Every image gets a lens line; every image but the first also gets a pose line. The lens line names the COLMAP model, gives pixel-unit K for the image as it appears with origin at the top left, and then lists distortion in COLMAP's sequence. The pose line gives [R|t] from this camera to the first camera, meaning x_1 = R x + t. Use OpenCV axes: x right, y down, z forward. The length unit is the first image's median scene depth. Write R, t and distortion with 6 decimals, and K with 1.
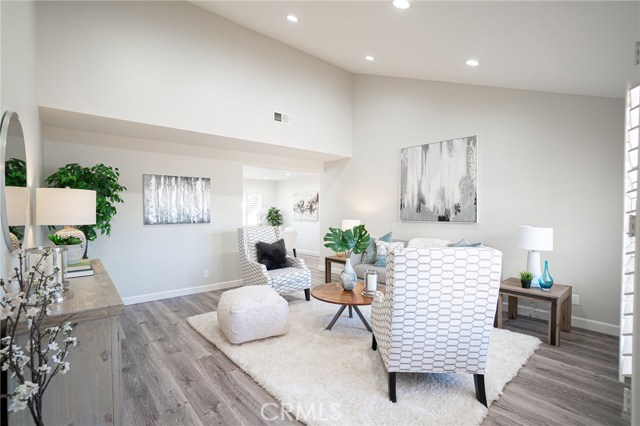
lens RADIAL K [[286.5, 0, 318.2], [0, 286.5, 214.8], [0, 0, 1]] dist [-0.001525, 0.000146]
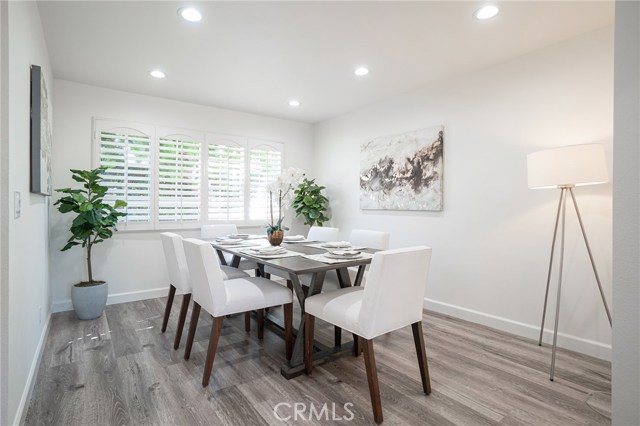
lens RADIAL K [[316.6, 0, 316.4], [0, 316.6, 210.2], [0, 0, 1]] dist [-0.001783, -0.000198]
pose [[0.996554, 0.007912, -0.082572, -0.118990], [-0.008124, 0.999965, -0.002226, 0.021737], [0.082552, 0.002889, 0.996583, 0.598613]]
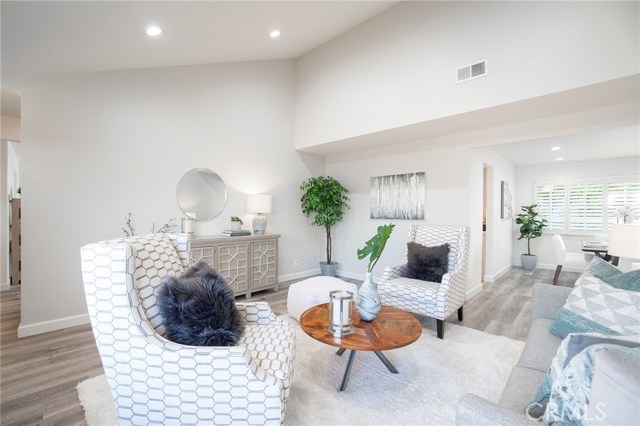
lens RADIAL K [[286.5, 0, 318.2], [0, 286.5, 214.8], [0, 0, 1]] dist [-0.001525, 0.000146]
pose [[0.099600, 0.010614, -0.994971, 0.286453], [-0.021692, 0.999729, 0.008494, 0.006486], [0.994791, 0.020737, 0.099803, 0.310654]]
